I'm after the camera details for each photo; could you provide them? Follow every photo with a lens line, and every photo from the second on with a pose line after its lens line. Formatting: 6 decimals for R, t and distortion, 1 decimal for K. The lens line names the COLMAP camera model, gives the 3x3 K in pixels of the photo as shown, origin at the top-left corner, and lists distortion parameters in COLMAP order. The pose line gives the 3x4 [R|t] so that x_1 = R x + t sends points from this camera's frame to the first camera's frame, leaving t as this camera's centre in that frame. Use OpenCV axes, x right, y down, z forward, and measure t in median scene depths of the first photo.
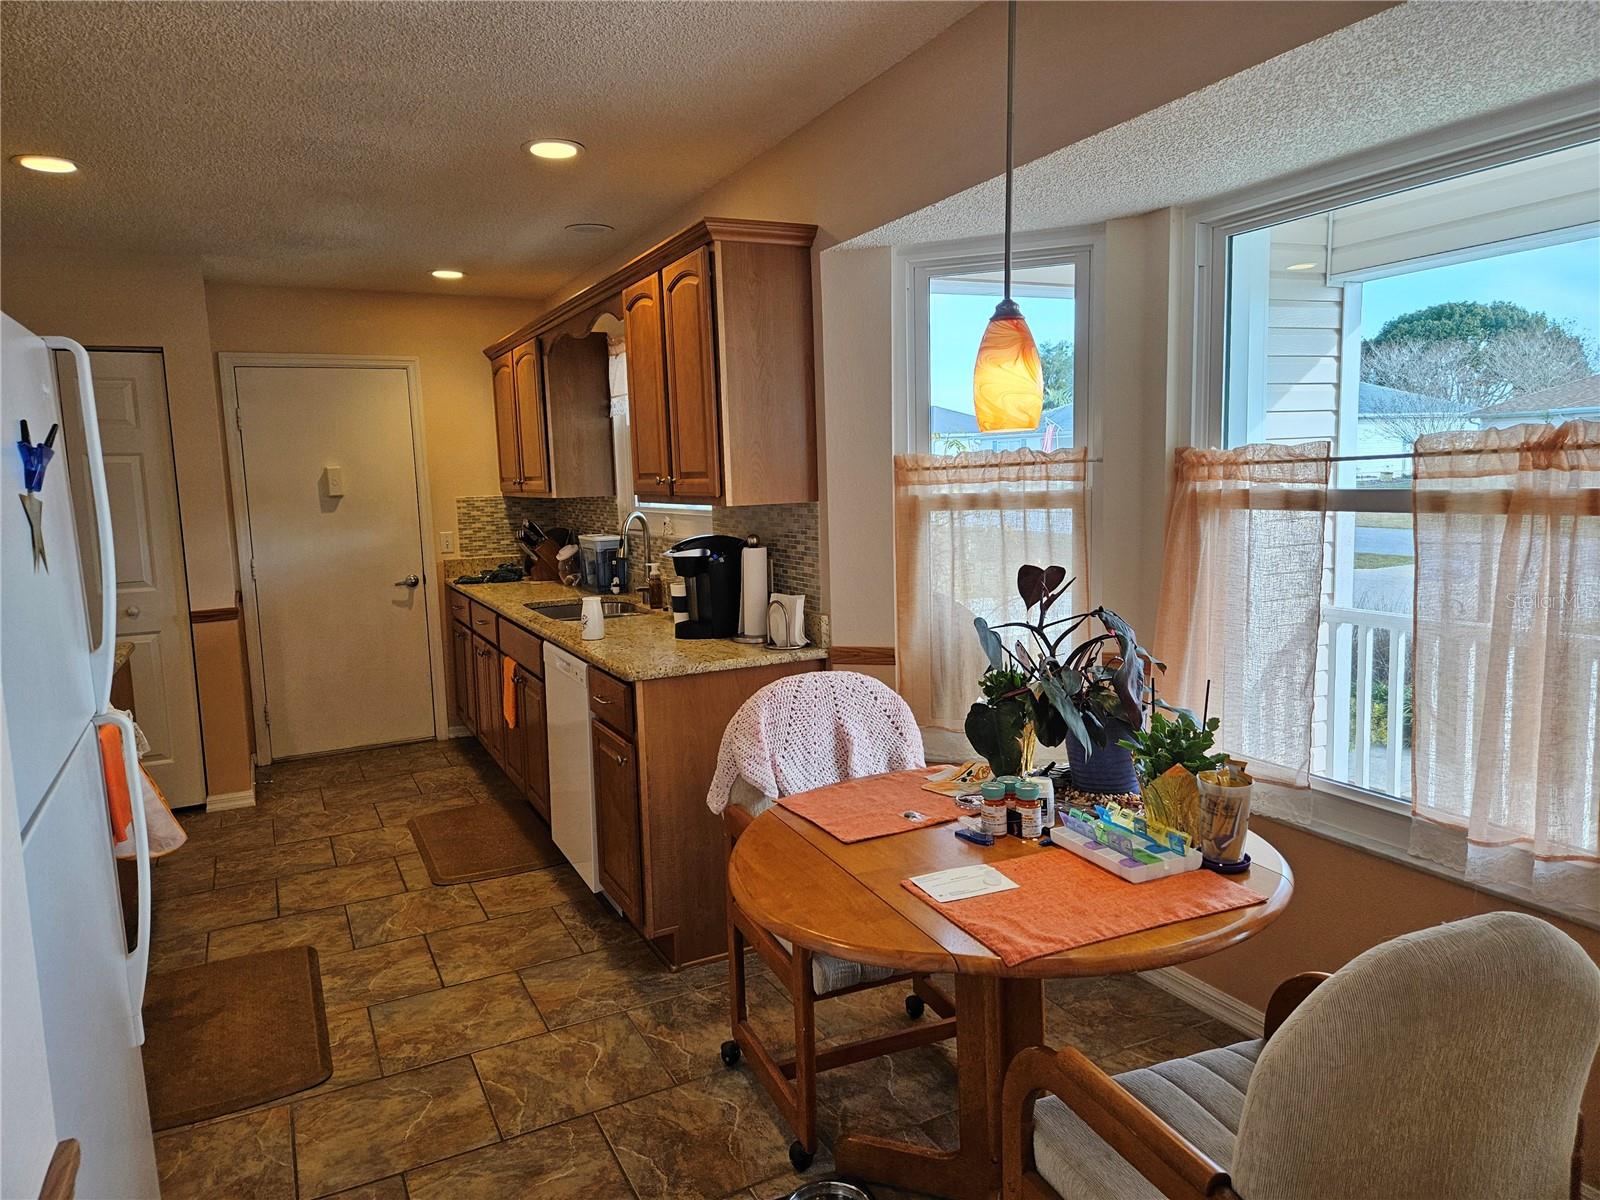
lens RADIAL K [[1074.5, 0, 799.8], [0, 1074.5, 583.6], [0, 0, 1]] dist [0.093545, -0.091200]
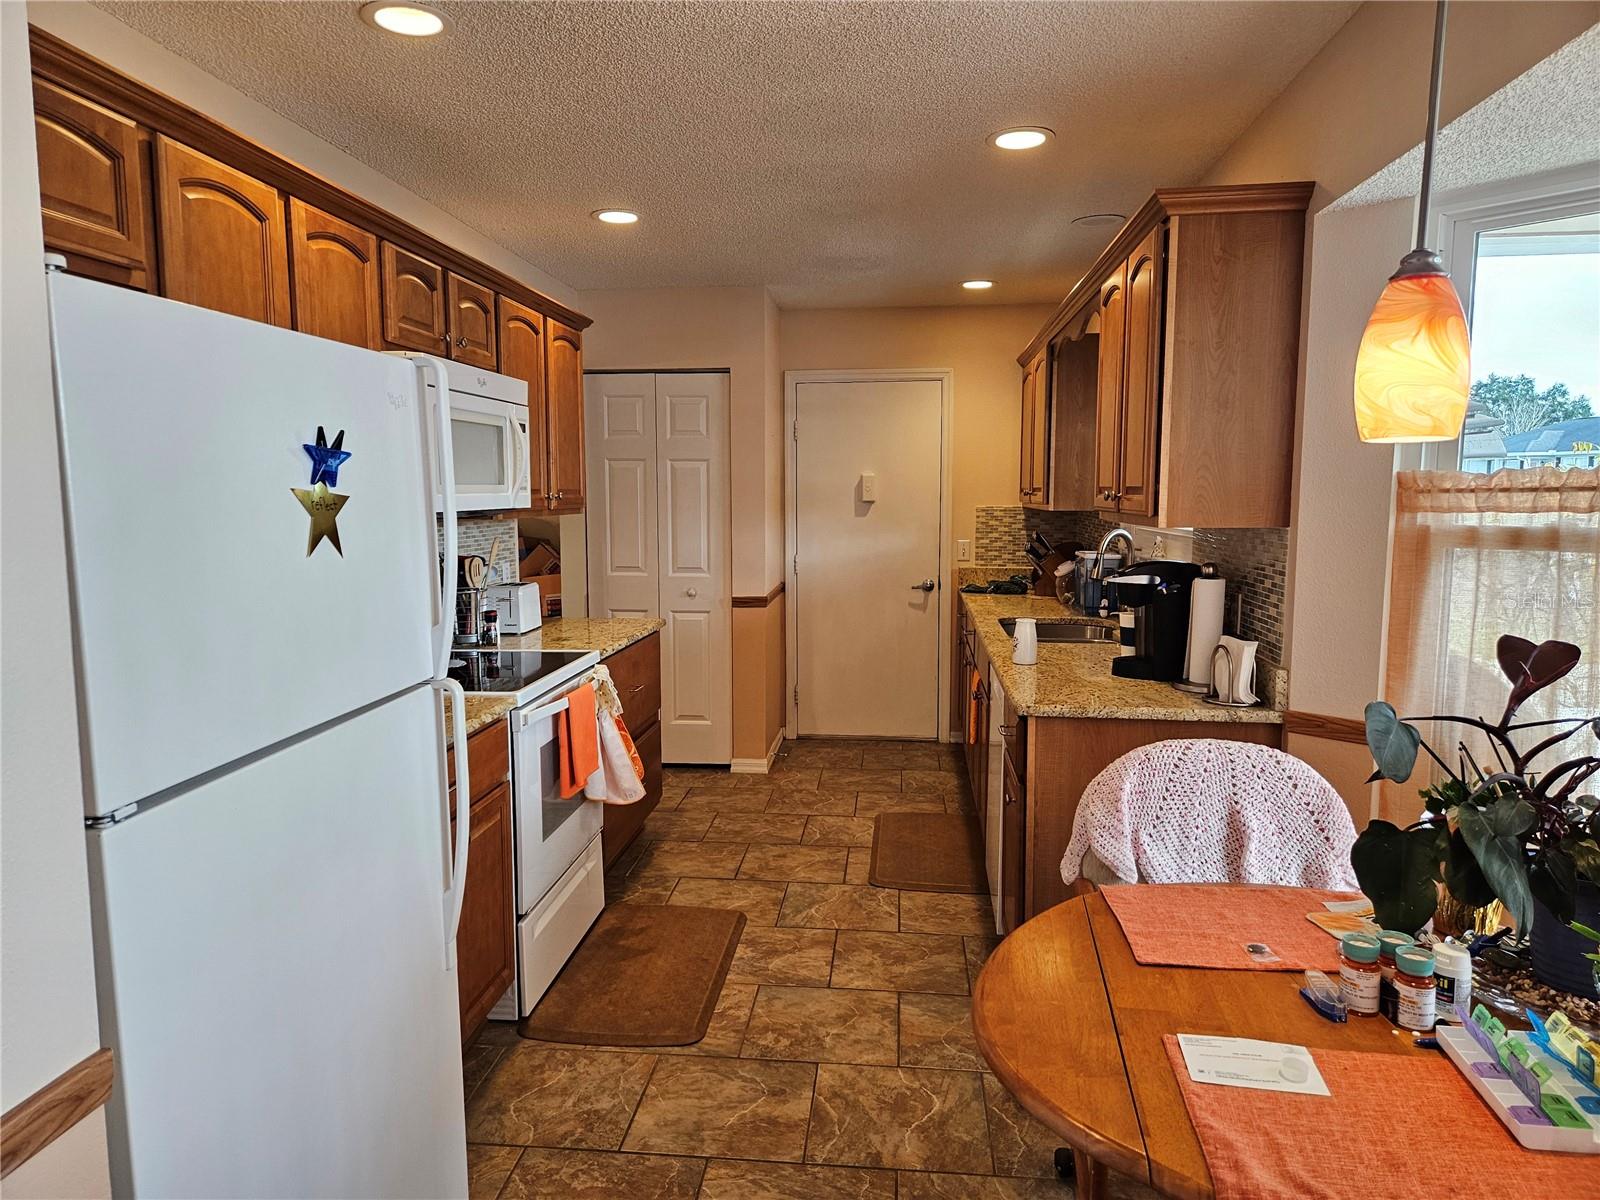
lens RADIAL K [[1068.4, 0, 800.3], [0, 1068.4, 592.9], [0, 0, 1]] dist [0.089442, -0.084844]
pose [[0.834226, 0.084017, -0.544985, 0.160347], [-0.083782, 0.996162, 0.025324, -0.018078], [0.545021, 0.024534, 0.838063, 0.129060]]
